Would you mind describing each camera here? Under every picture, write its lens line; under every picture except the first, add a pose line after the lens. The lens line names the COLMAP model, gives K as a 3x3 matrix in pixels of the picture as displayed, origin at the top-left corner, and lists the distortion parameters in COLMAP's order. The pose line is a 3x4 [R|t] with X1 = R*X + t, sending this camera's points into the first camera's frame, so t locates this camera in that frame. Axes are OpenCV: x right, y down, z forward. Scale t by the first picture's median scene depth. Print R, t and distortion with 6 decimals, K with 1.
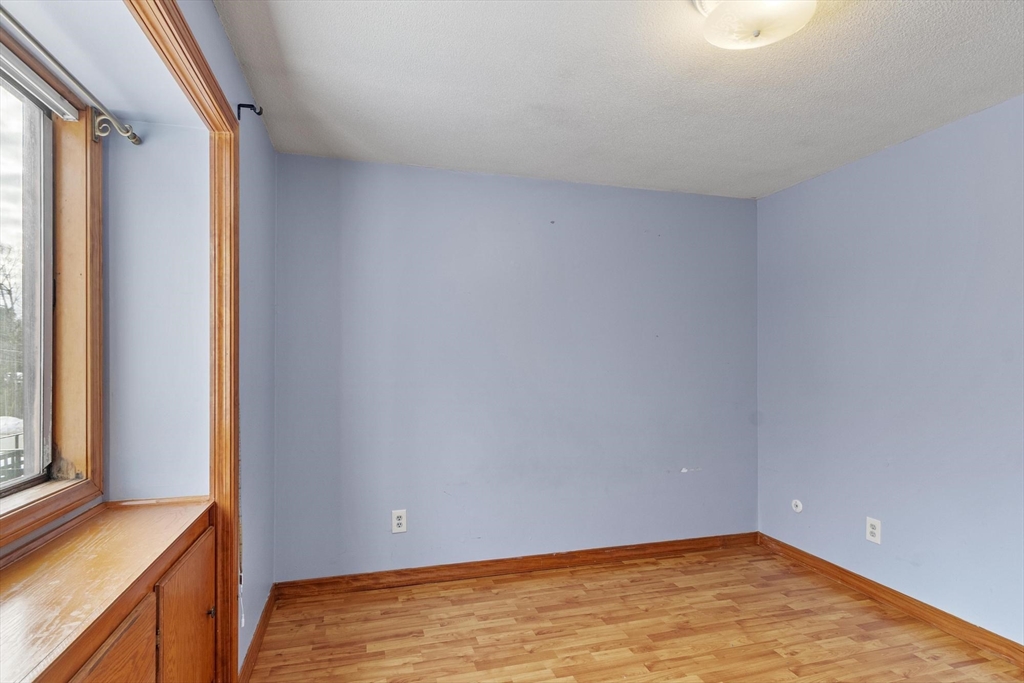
lens RADIAL K [[524.5, 0, 508.6], [0, 524.5, 358.2], [0, 0, 1]] dist [0.000523, -0.003088]
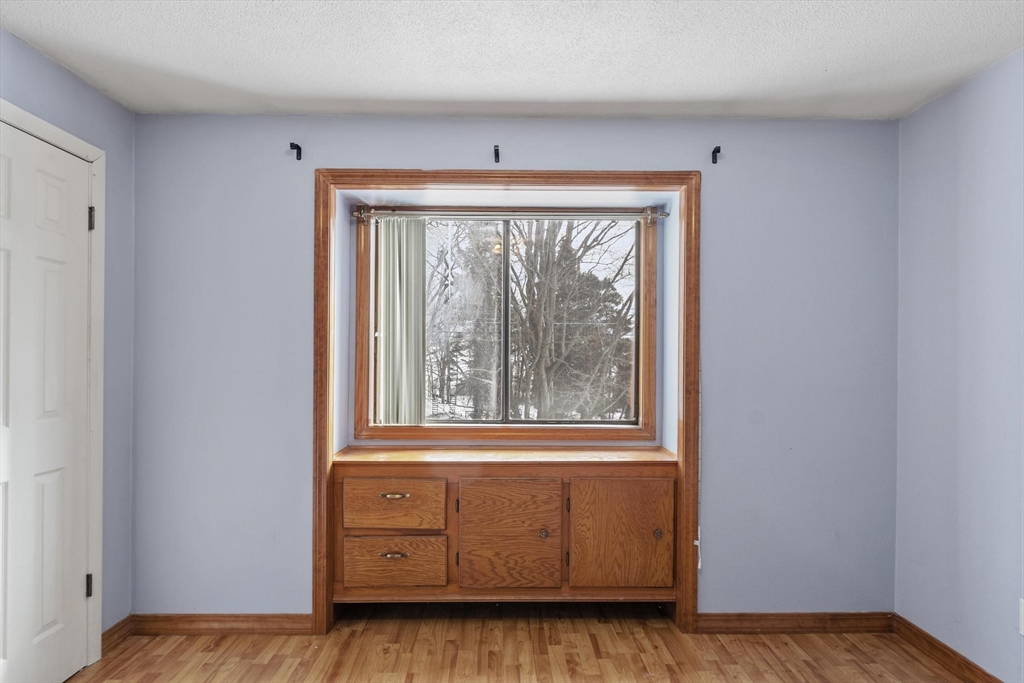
lens RADIAL K [[572.5, 0, 506.8], [0, 572.5, 358.0], [0, 0, 1]] dist [-0.003338, 0.000289]
pose [[-0.240267, 0.006122, -0.970688, 0.628645], [-0.009059, 0.999922, 0.008549, 0.003567], [0.970665, 0.010847, -0.240193, 0.599142]]
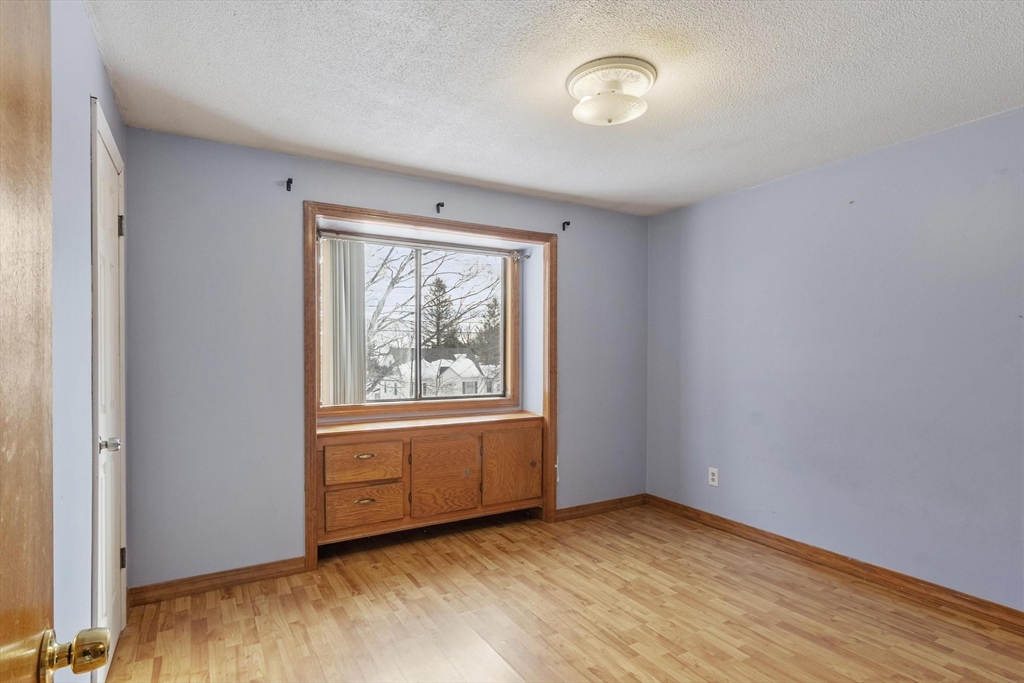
lens RADIAL K [[524.5, 0, 510.8], [0, 524.5, 365.0], [0, 0, 1]] dist [0.000523, -0.003088]
pose [[0.269313, 0.026839, -0.962679, 0.938179], [-0.006107, 0.999639, 0.026161, 0.009652], [0.963033, -0.001167, 0.269380, 0.193511]]
